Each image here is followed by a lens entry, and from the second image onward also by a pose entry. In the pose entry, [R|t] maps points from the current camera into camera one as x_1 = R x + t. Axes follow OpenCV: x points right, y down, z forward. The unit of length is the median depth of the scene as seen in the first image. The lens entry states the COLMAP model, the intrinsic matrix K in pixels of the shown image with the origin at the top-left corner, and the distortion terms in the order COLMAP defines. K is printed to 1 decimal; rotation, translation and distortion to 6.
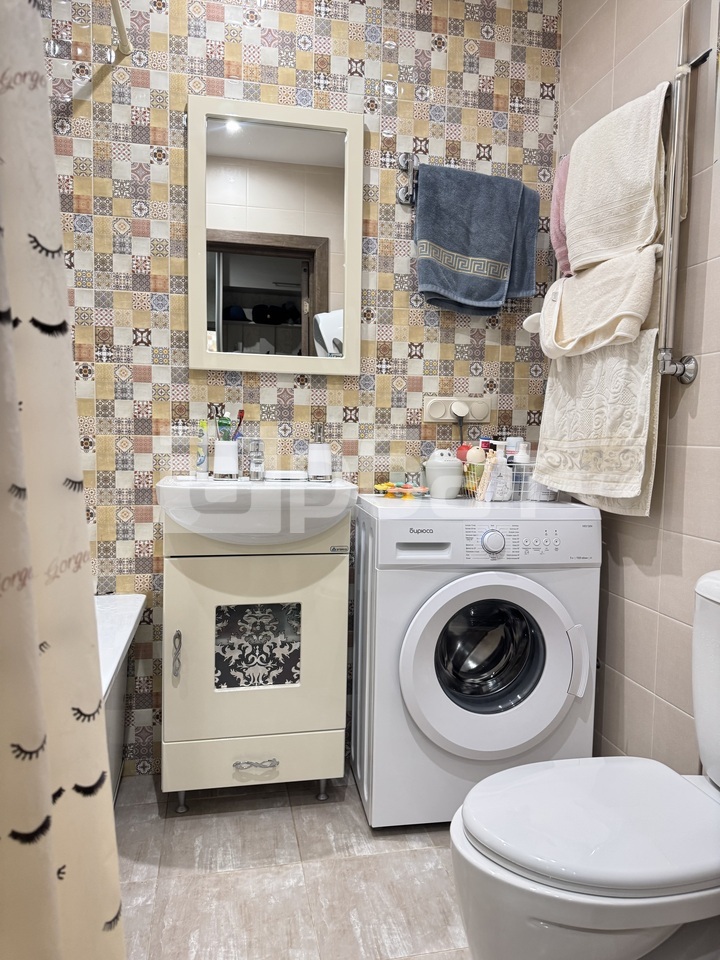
lens RADIAL K [[673.0, 0, 358.6], [0, 673.0, 485.8], [0, 0, 1]] dist [0.056353, -0.067871]
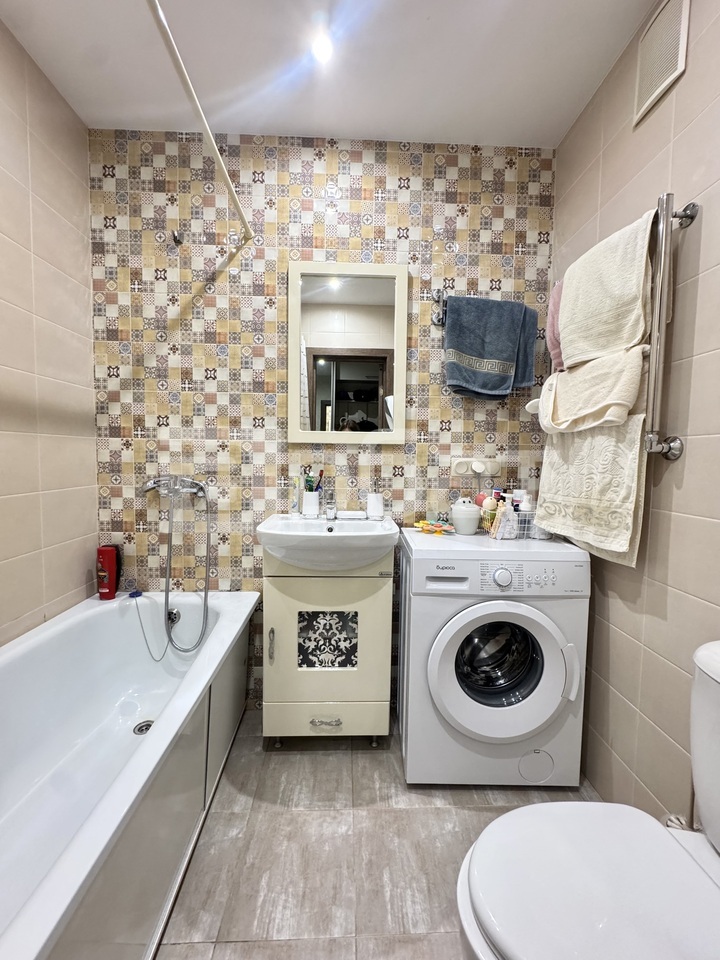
lens RADIAL K [[380.6, 0, 360.3], [0, 380.6, 481.3], [0, 0, 1]] dist [-0.000233, -0.000940]
pose [[0.986490, 0.006090, -0.163706, 0.044366], [-0.008453, 0.999870, -0.013739, -0.079897], [0.163601, 0.014937, 0.986413, 0.205982]]
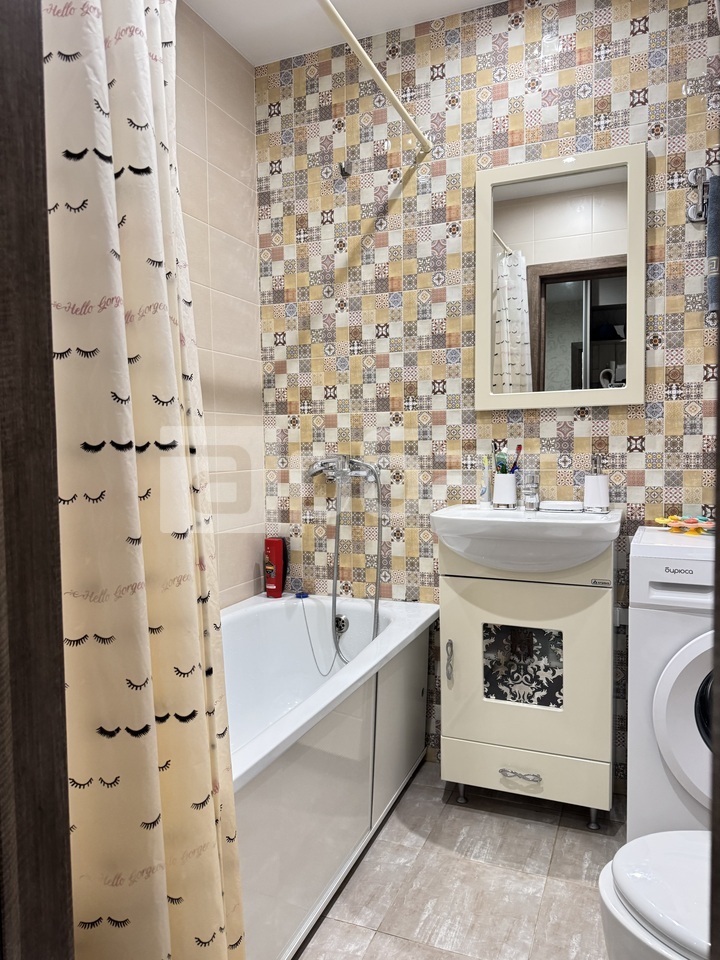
lens RADIAL K [[673.0, 0, 366.8], [0, 673.0, 485.4], [0, 0, 1]] dist [0.056353, -0.067871]
pose [[0.829203, 0.002707, -0.558941, 0.234330], [-0.012545, 0.999827, -0.013768, -0.030732], [0.558807, 0.018428, 0.829093, -0.037363]]
